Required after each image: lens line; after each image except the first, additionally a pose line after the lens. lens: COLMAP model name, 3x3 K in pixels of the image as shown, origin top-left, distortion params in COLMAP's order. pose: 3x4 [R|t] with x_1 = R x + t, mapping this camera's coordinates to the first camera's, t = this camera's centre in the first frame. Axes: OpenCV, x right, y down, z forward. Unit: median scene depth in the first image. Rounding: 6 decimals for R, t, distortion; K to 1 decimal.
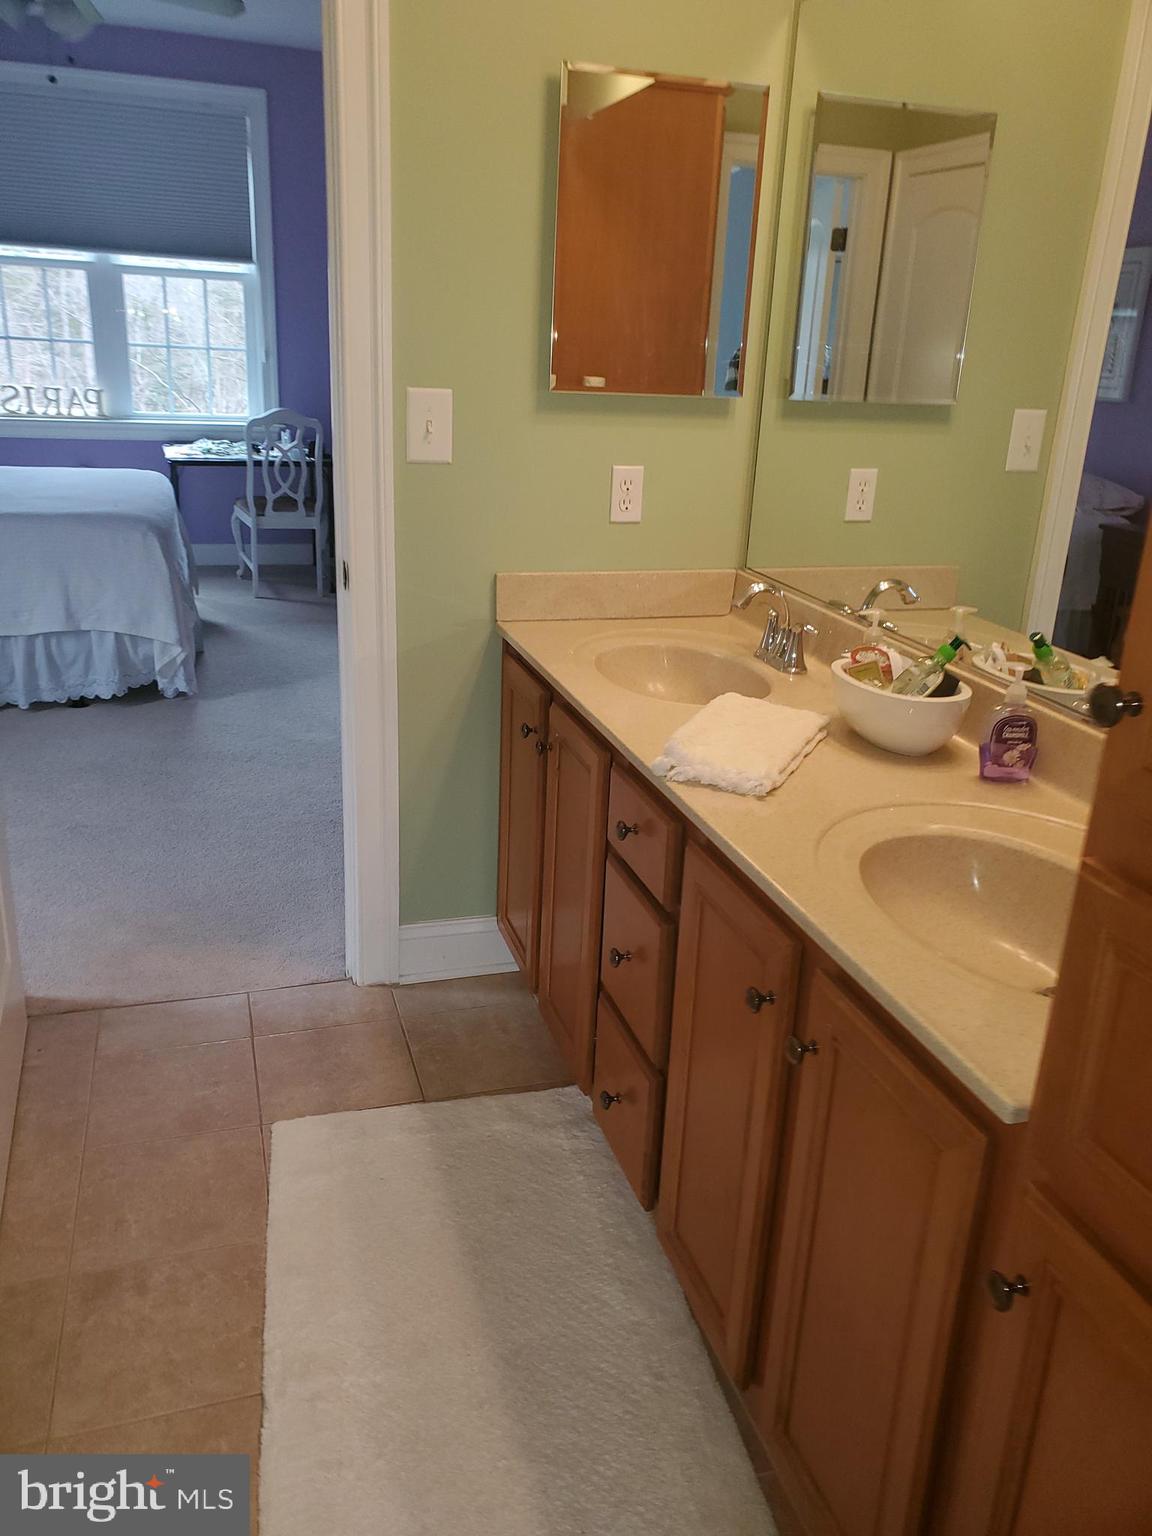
lens RADIAL K [[1191.4, 0, 576.0], [0, 1191.4, 768.0], [0, 0, 1]] dist [0.059419, 0.001415]
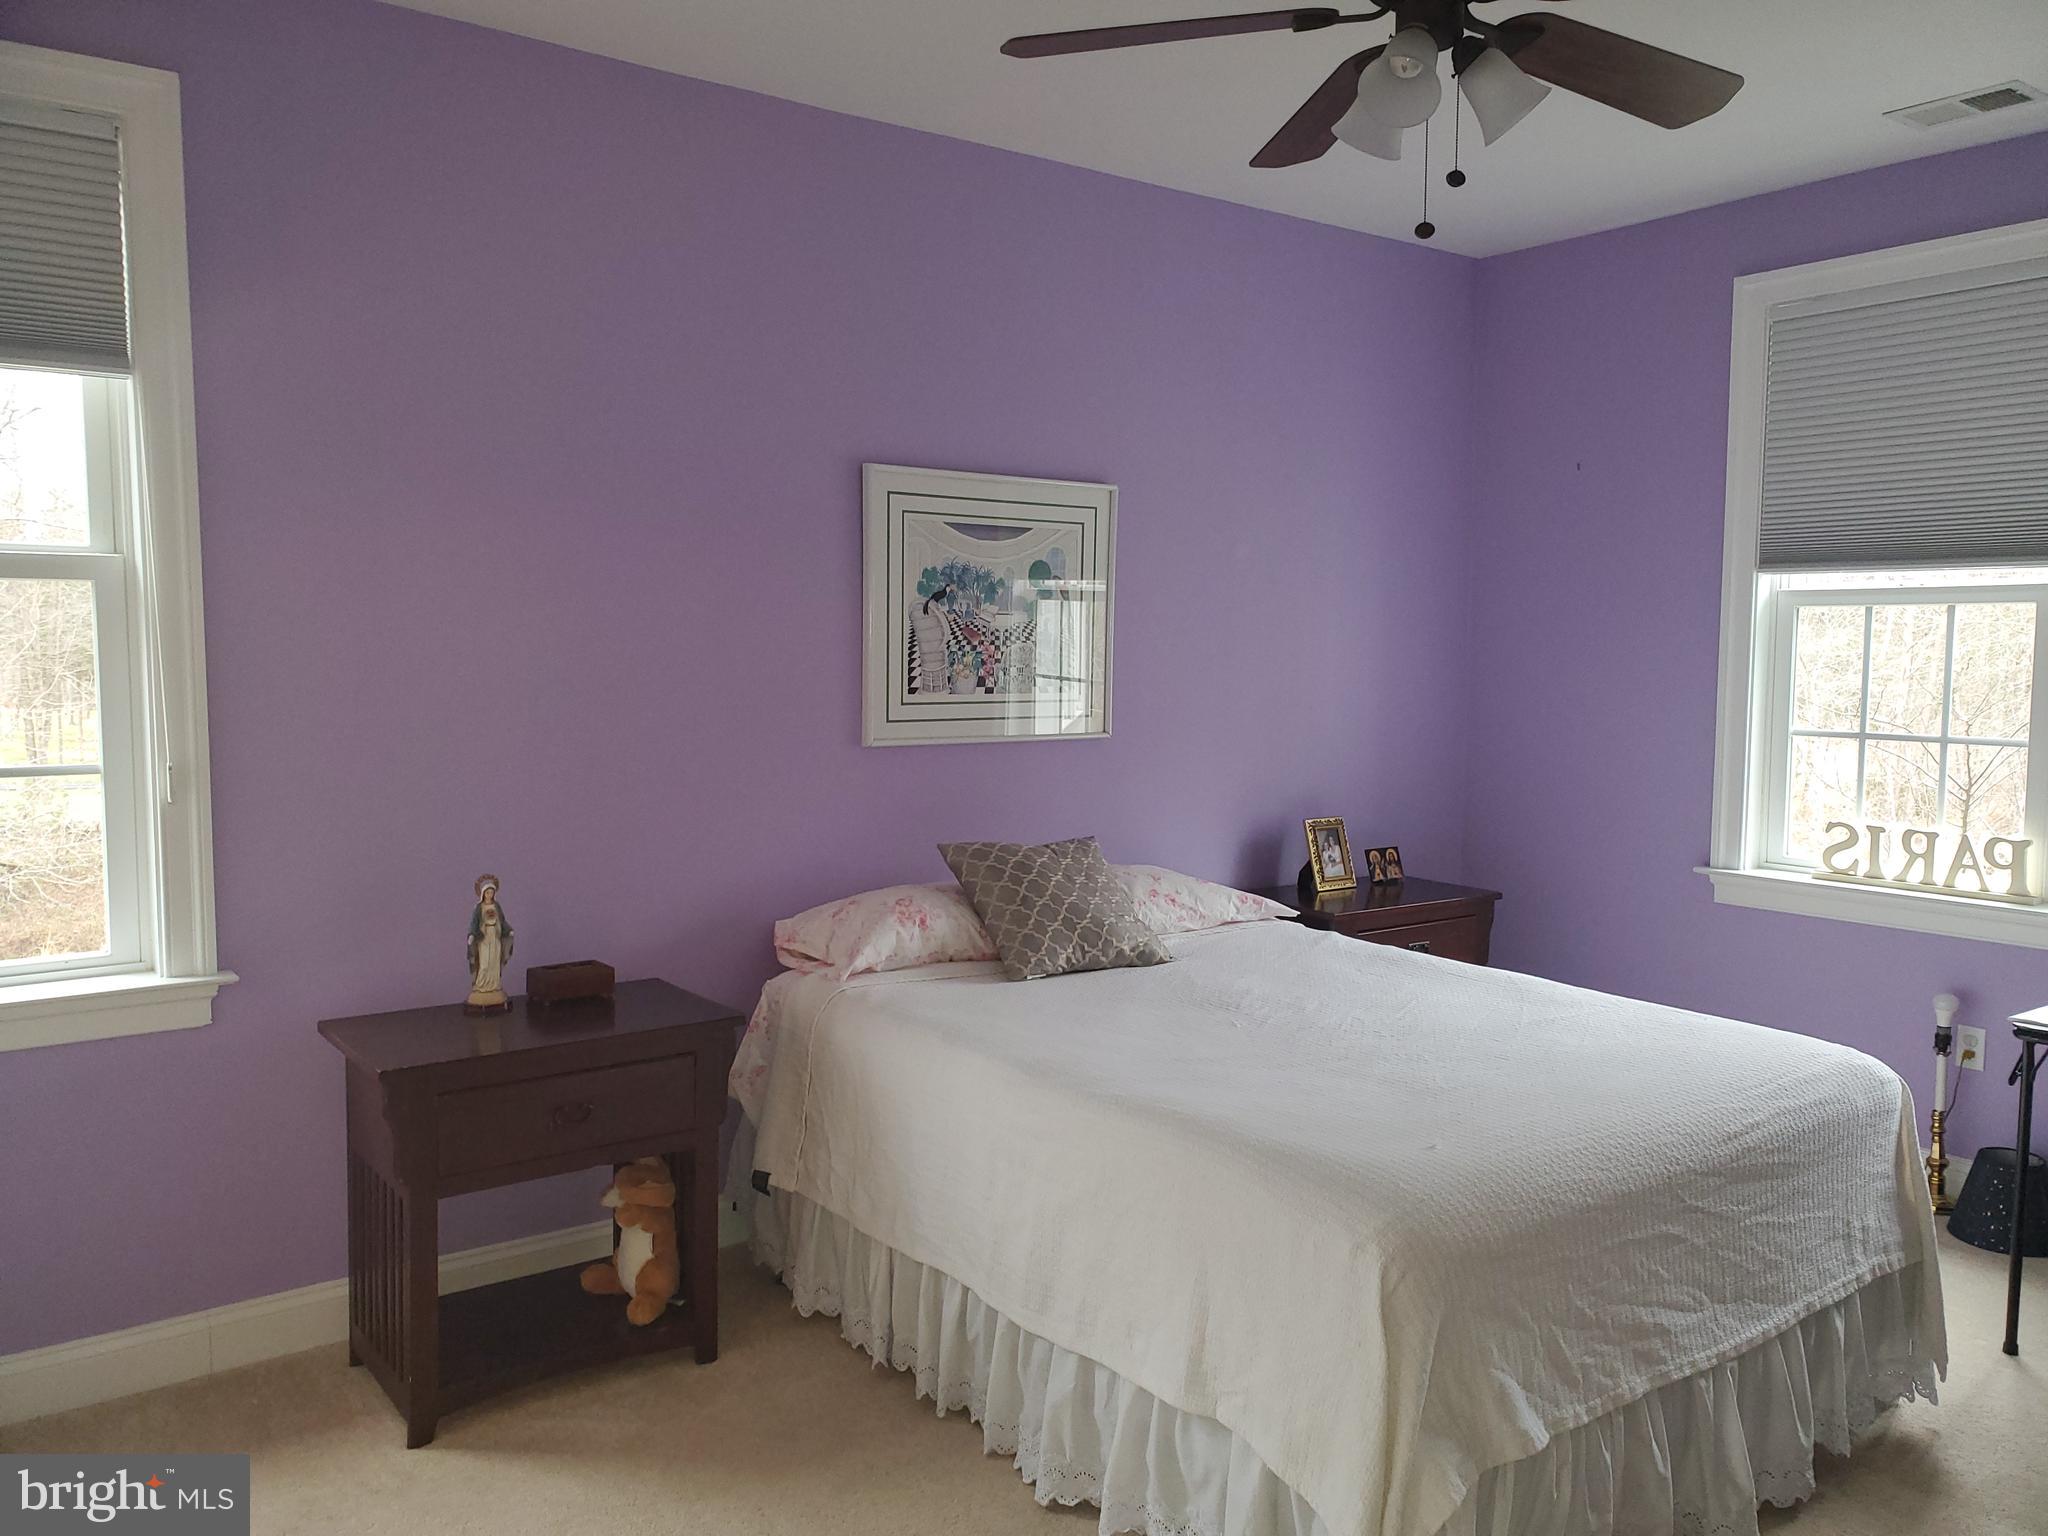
lens RADIAL K [[1588.6, 0, 1024.0], [0, 1588.6, 768.0], [0, 0, 1]] dist [0.059419, 0.001415]
pose [[0.341383, 0.034442, -0.939293, 0.052867], [-0.309404, 0.947751, -0.077700, -0.175857], [0.887540, 0.317146, 0.334202, 0.455380]]
